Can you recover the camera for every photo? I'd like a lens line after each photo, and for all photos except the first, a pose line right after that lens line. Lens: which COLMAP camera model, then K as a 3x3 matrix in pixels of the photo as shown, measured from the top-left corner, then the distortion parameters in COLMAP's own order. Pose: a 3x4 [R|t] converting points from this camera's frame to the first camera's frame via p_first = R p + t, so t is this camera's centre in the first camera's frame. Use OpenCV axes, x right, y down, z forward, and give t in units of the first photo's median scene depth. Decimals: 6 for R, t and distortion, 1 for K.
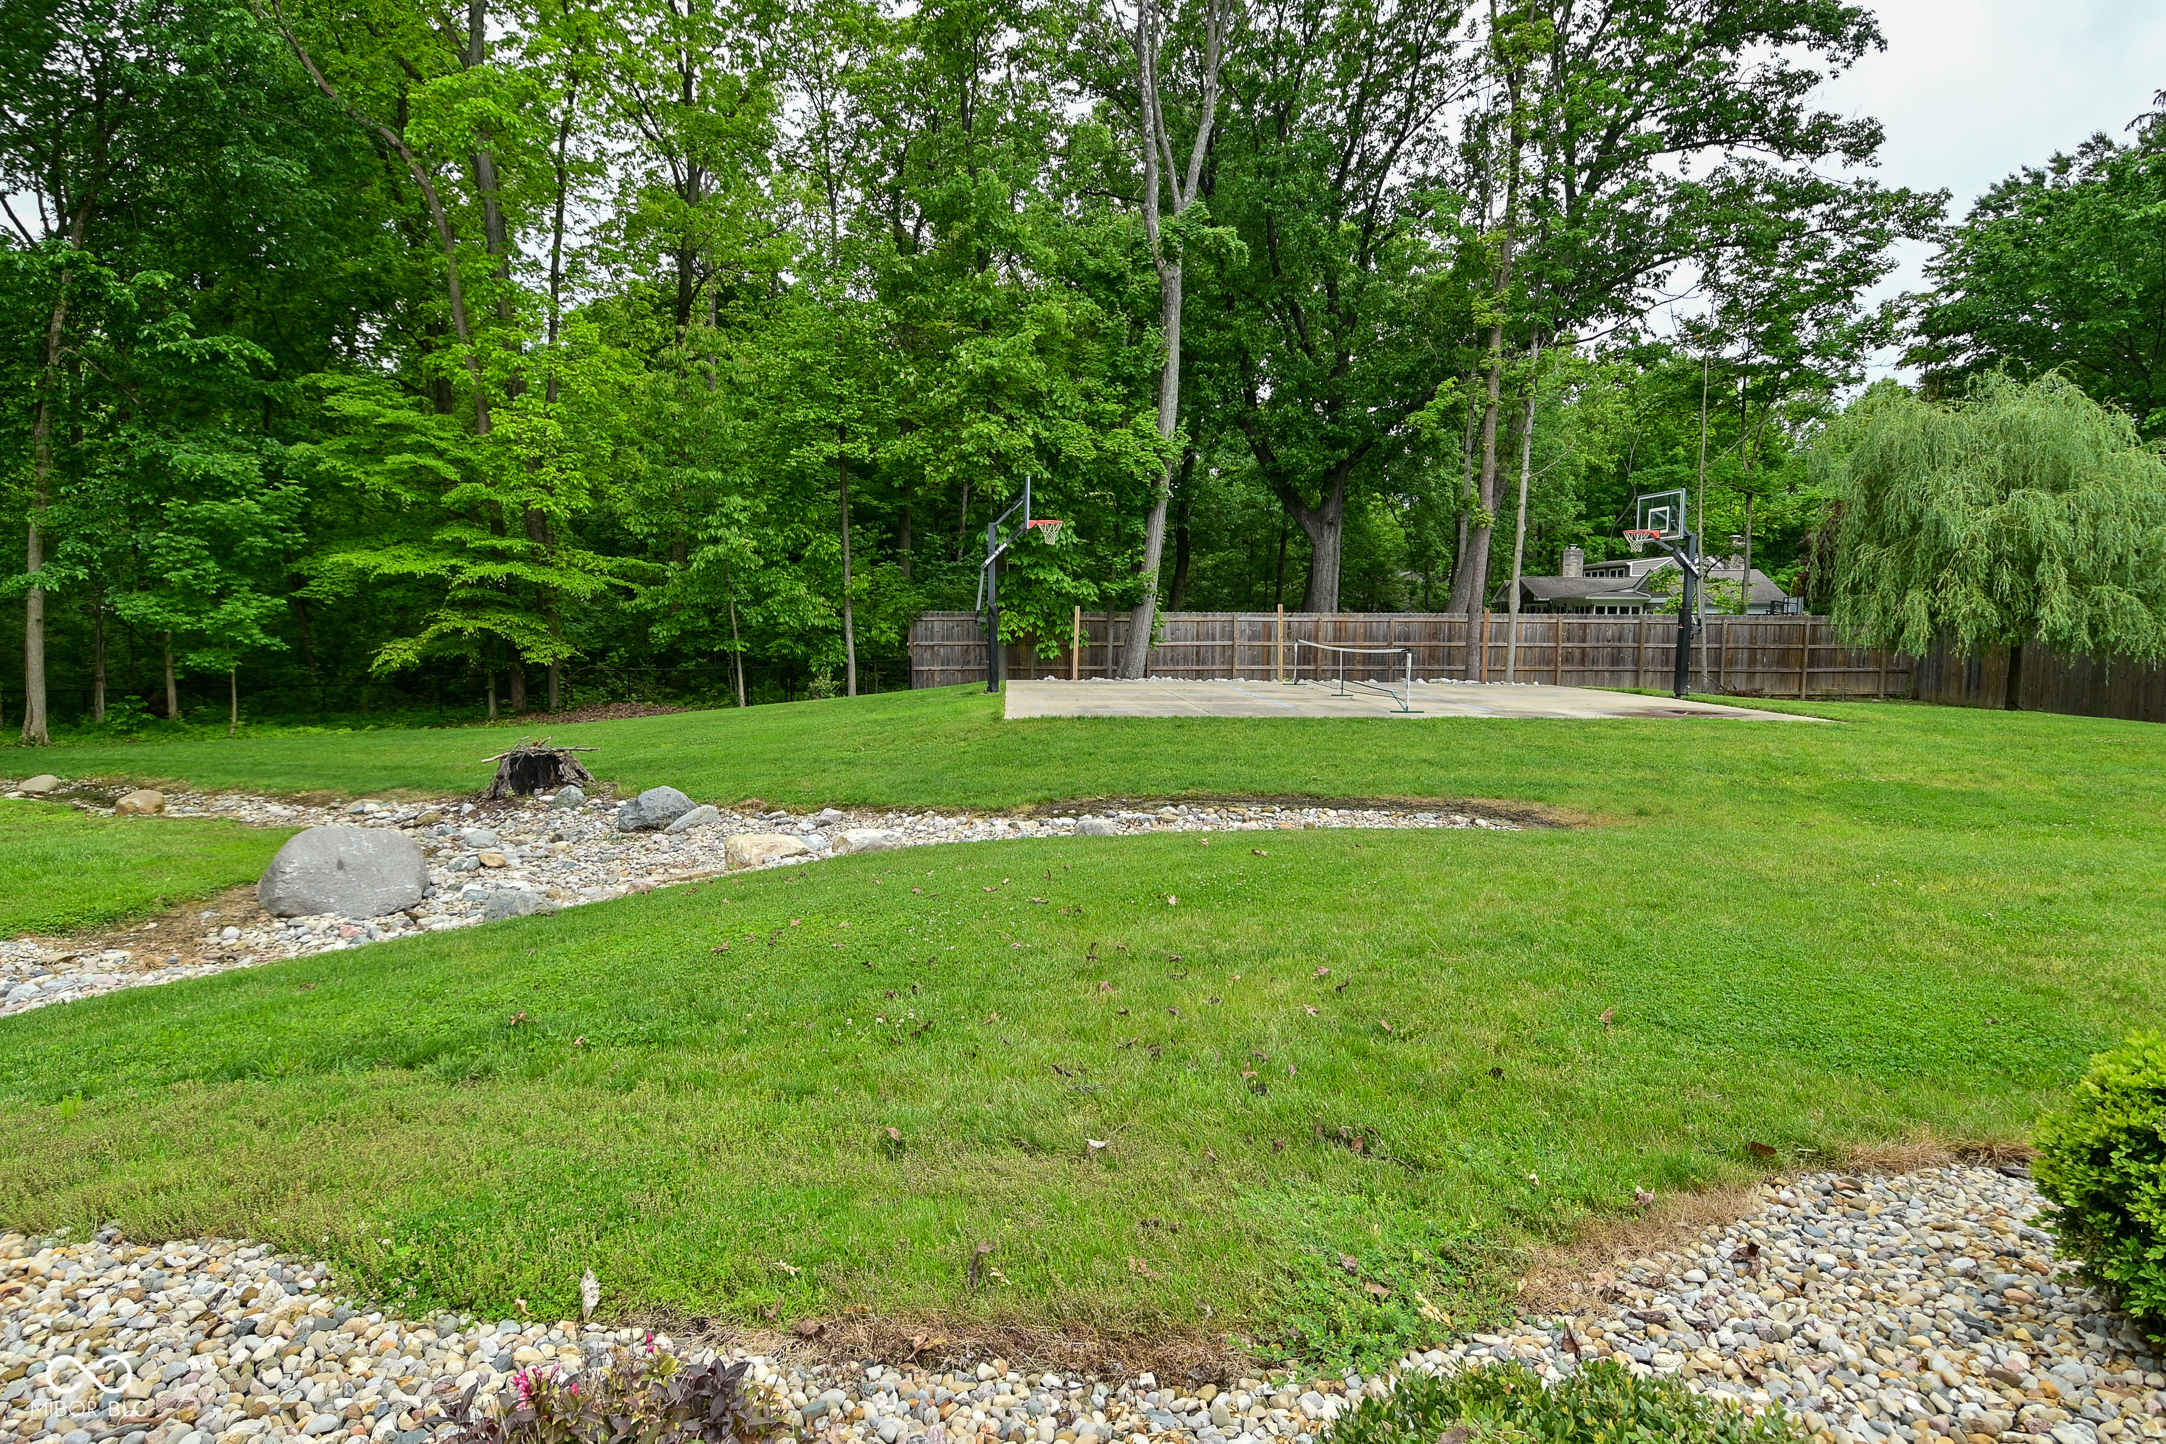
lens RADIAL K [[1120.2, 0, 1079.2], [0, 1120.2, 710.0], [0, 0, 1]] dist [0.020863, -0.016992]
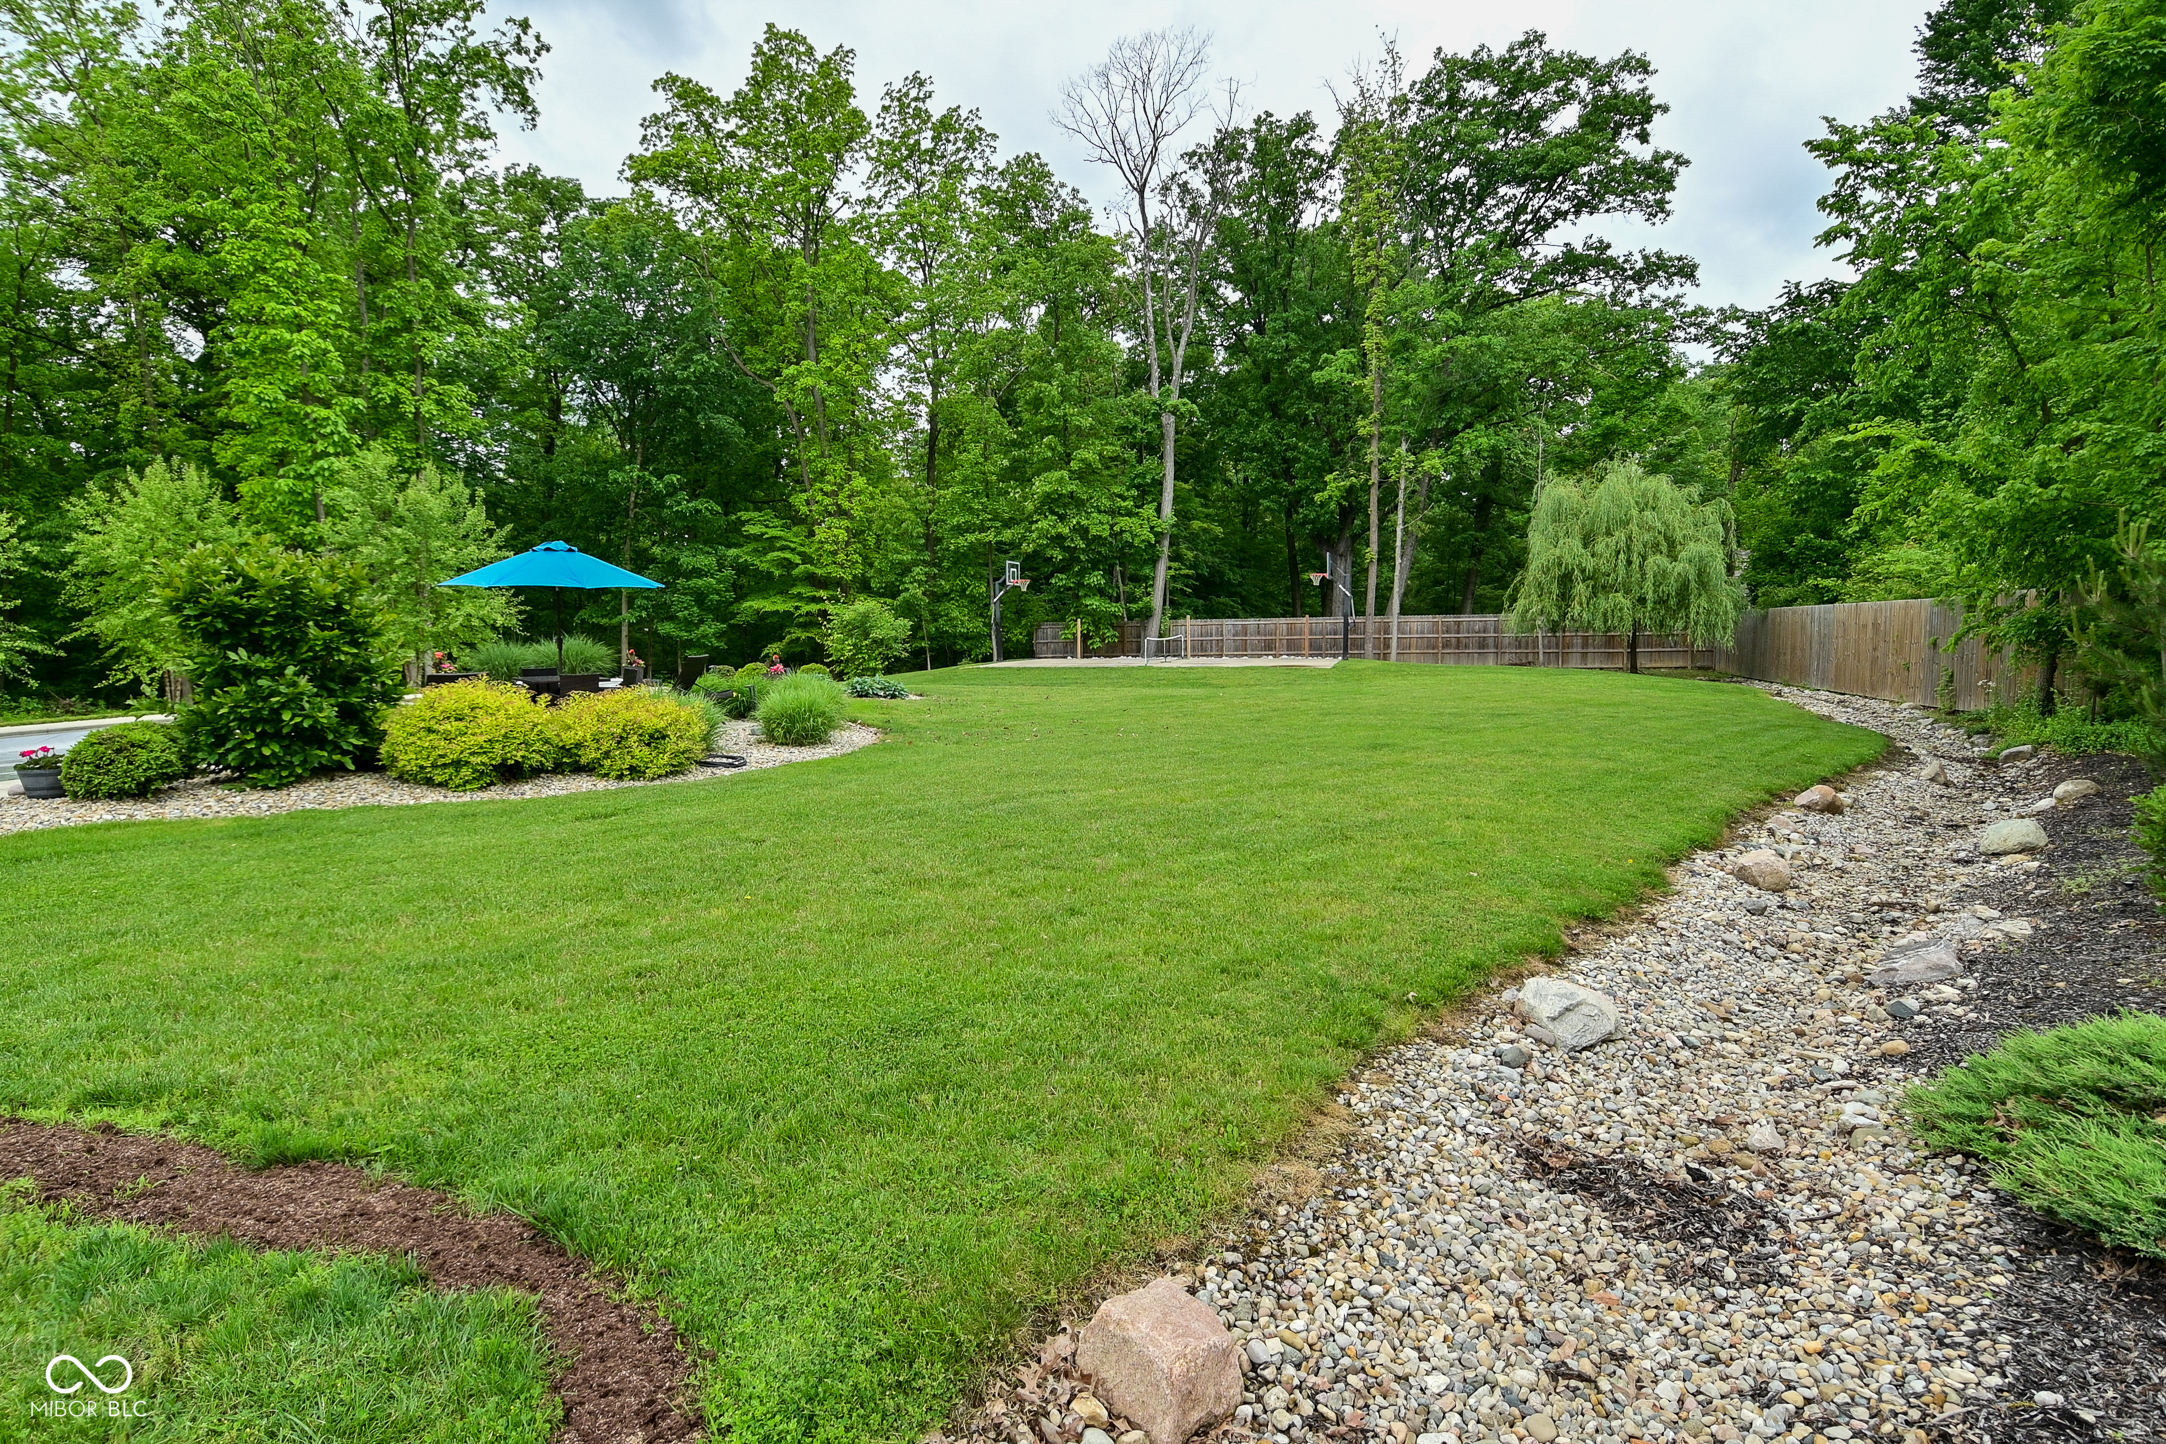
lens RADIAL K [[1120.2, 0, 1096.0], [0, 1120.2, 725.0], [0, 0, 1]] dist [0.020863, -0.016992]
pose [[0.949961, 0.005710, -0.312316, 0.562228], [-0.003637, 0.999967, 0.007219, 0.066036], [0.312347, -0.005722, 0.949951, -0.717529]]
